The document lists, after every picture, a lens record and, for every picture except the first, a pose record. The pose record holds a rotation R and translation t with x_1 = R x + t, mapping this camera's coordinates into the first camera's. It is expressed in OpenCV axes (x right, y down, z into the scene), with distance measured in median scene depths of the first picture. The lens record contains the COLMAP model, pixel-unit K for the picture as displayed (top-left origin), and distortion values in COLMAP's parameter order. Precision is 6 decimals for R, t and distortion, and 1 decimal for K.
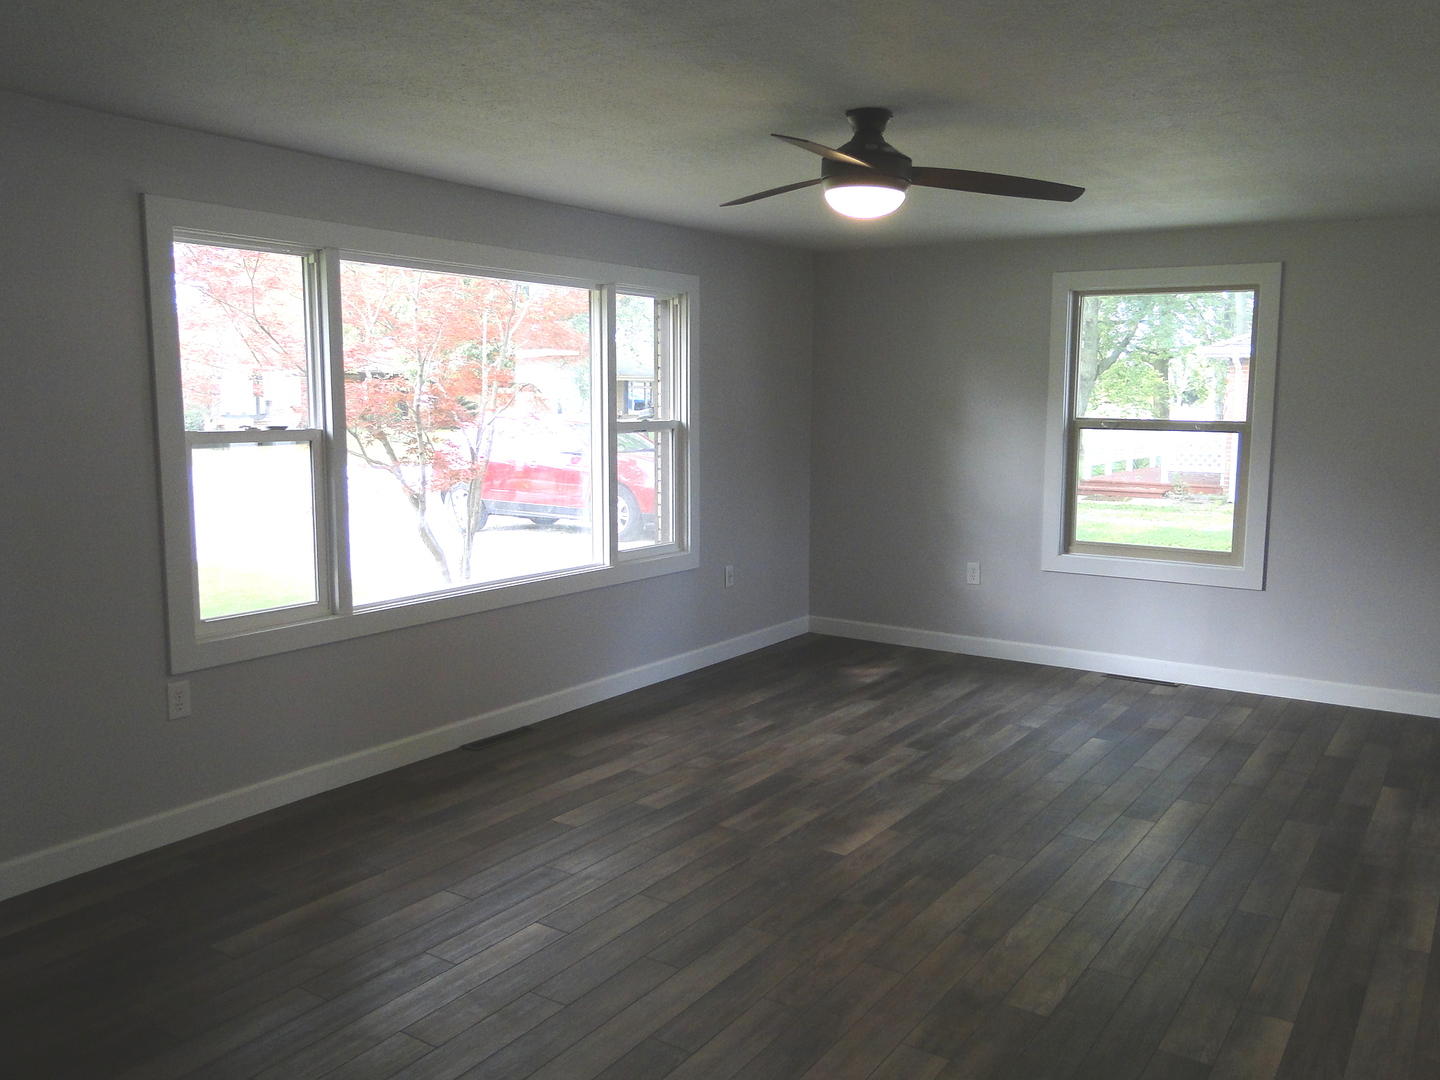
lens RADIAL K [[1198.3, 0, 738.7], [0, 1198.3, 519.6], [0, 0, 1]] dist [0.002172, -0.005291]
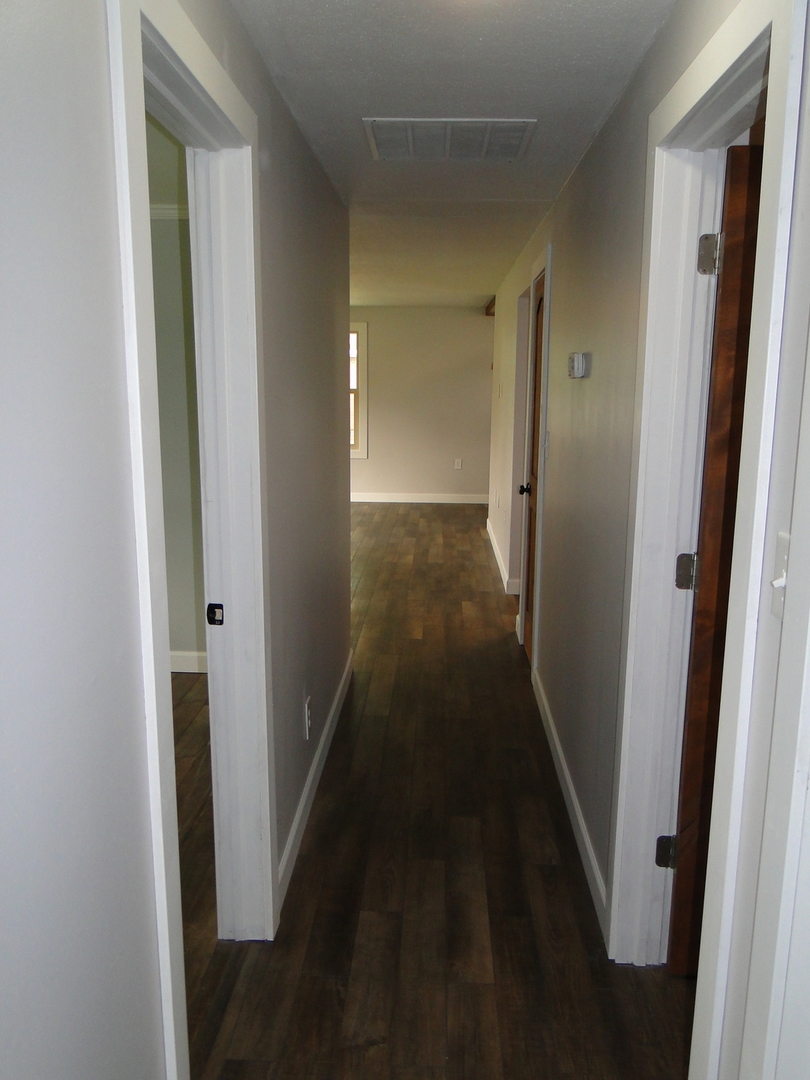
lens RADIAL K [[898.8, 0, 404.6], [0, 898.8, 541.0], [0, 0, 1]] dist [0.002172, -0.005291]
pose [[0.858163, -0.094282, 0.504646, -0.629023], [0.056572, 0.994372, 0.089573, 0.096287], [-0.510251, -0.048319, 0.858667, -0.888760]]
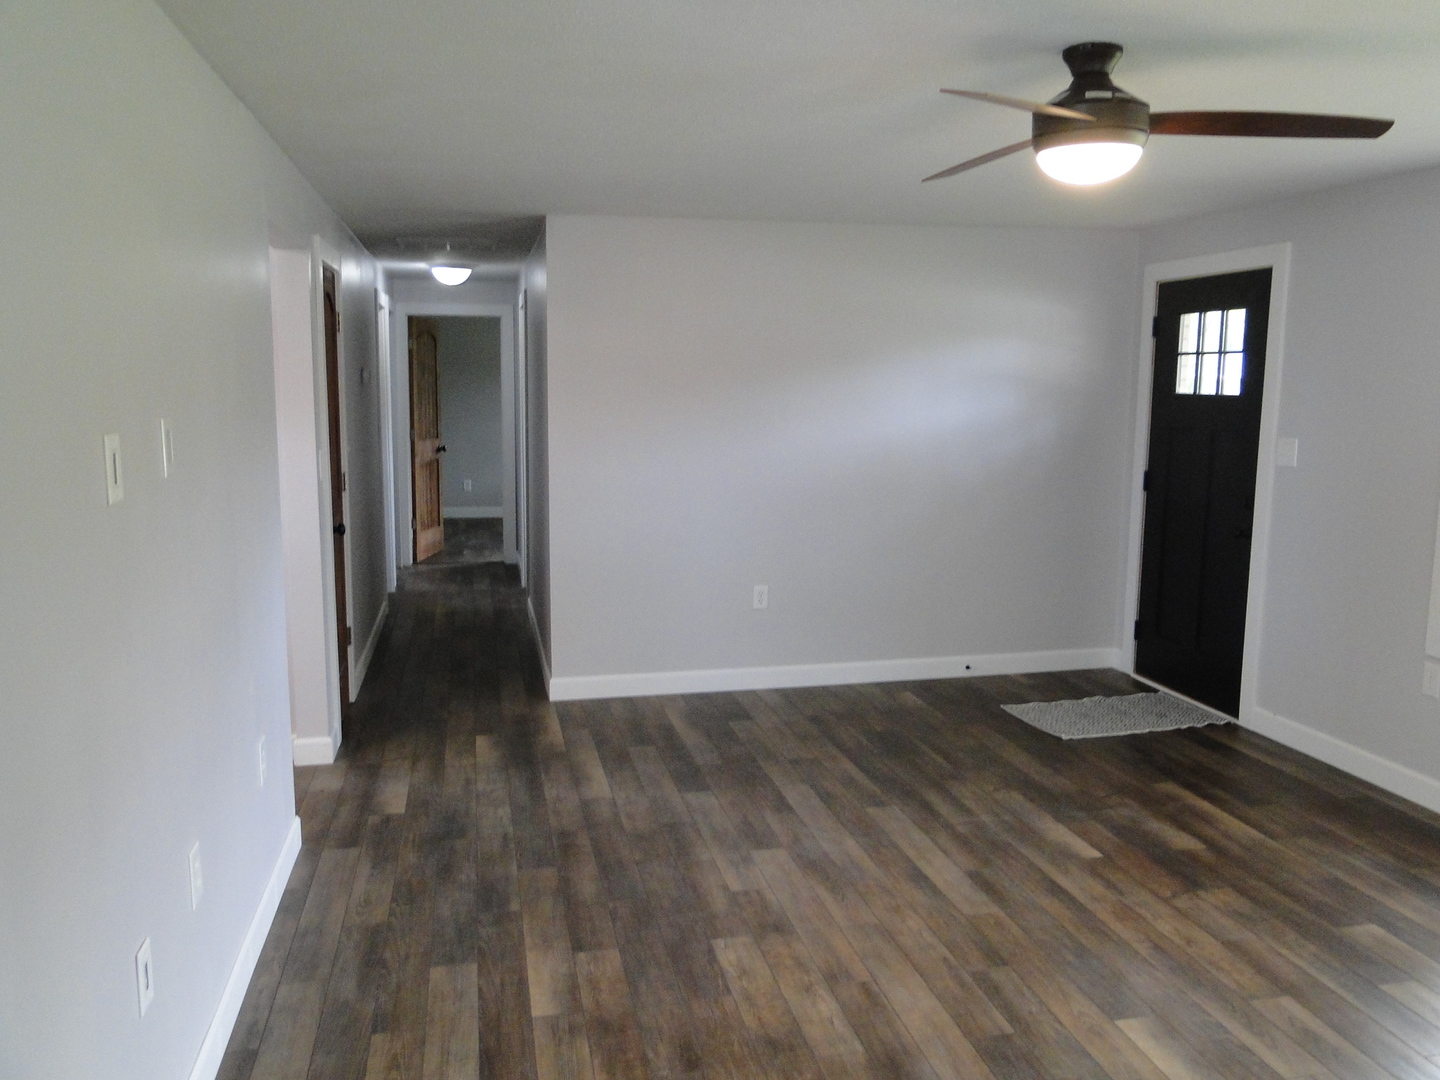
lens RADIAL K [[1198.3, 0, 726.9], [0, 1198.3, 530.7], [0, 0, 1]] dist [0.002172, -0.005291]
pose [[-0.705104, 0.078456, -0.704751, 0.728514], [-0.090415, 0.975801, 0.199090, -0.139611], [0.703316, 0.204099, -0.680948, 1.218545]]
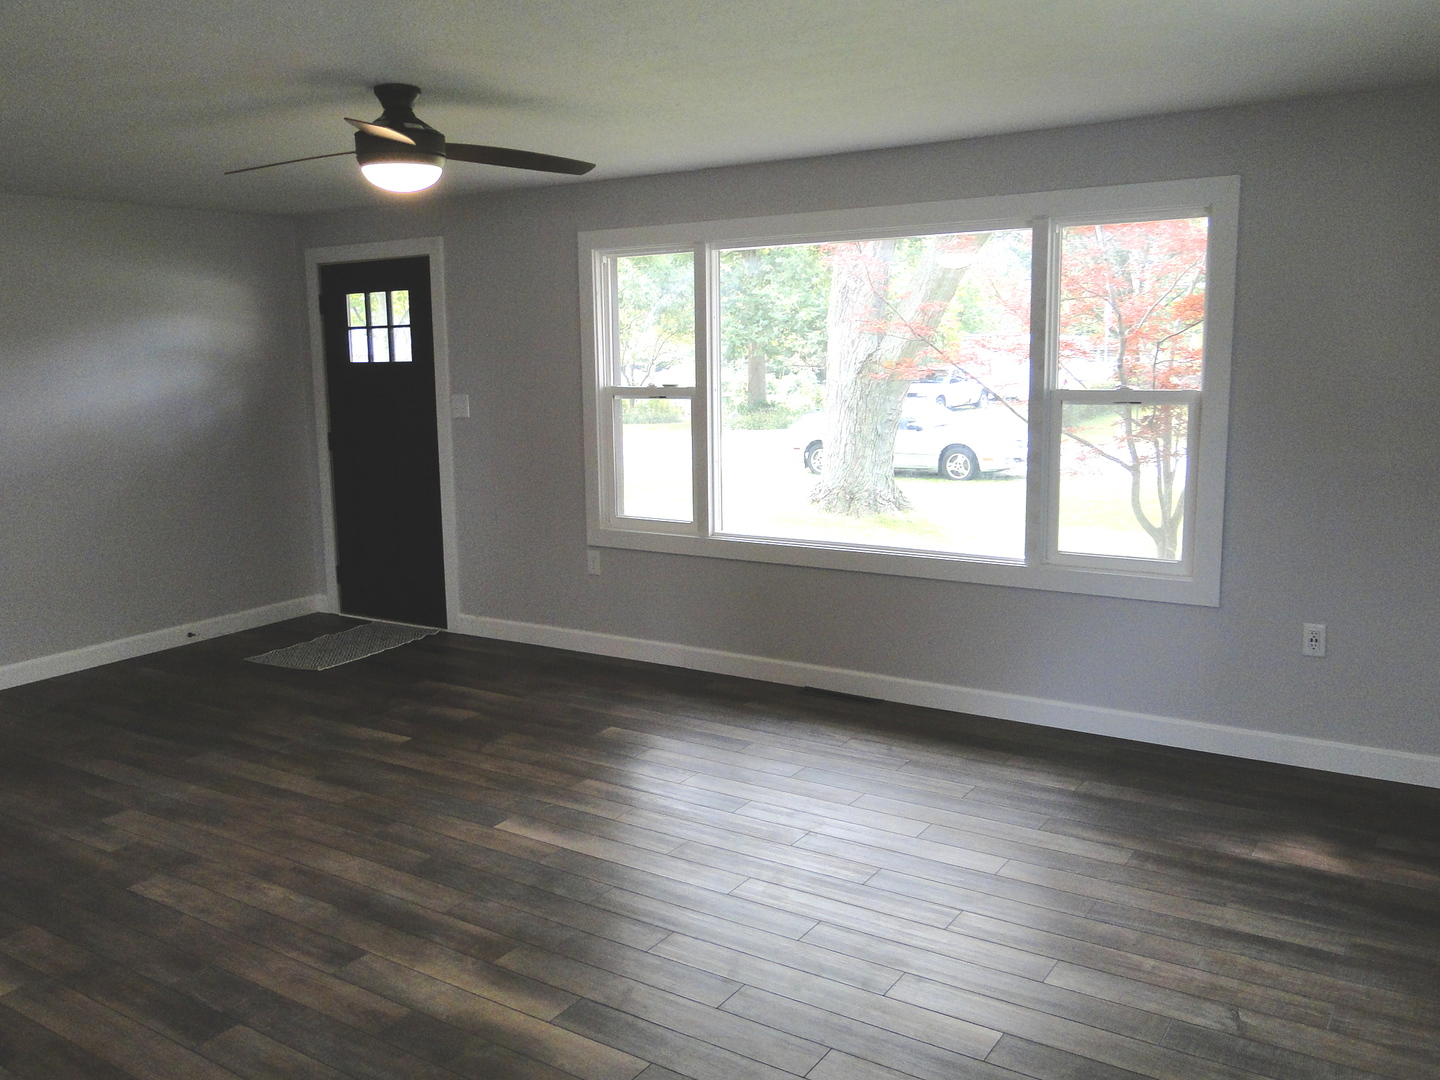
lens RADIAL K [[1198.3, 0, 740.6], [0, 1198.3, 539.1], [0, 0, 1]] dist [0.002172, -0.005291]
pose [[0.003087, 0.149272, -0.988791, 0.994655], [-0.091765, 0.984666, 0.148363, -0.117850], [0.995776, 0.090278, 0.016737, 1.113152]]
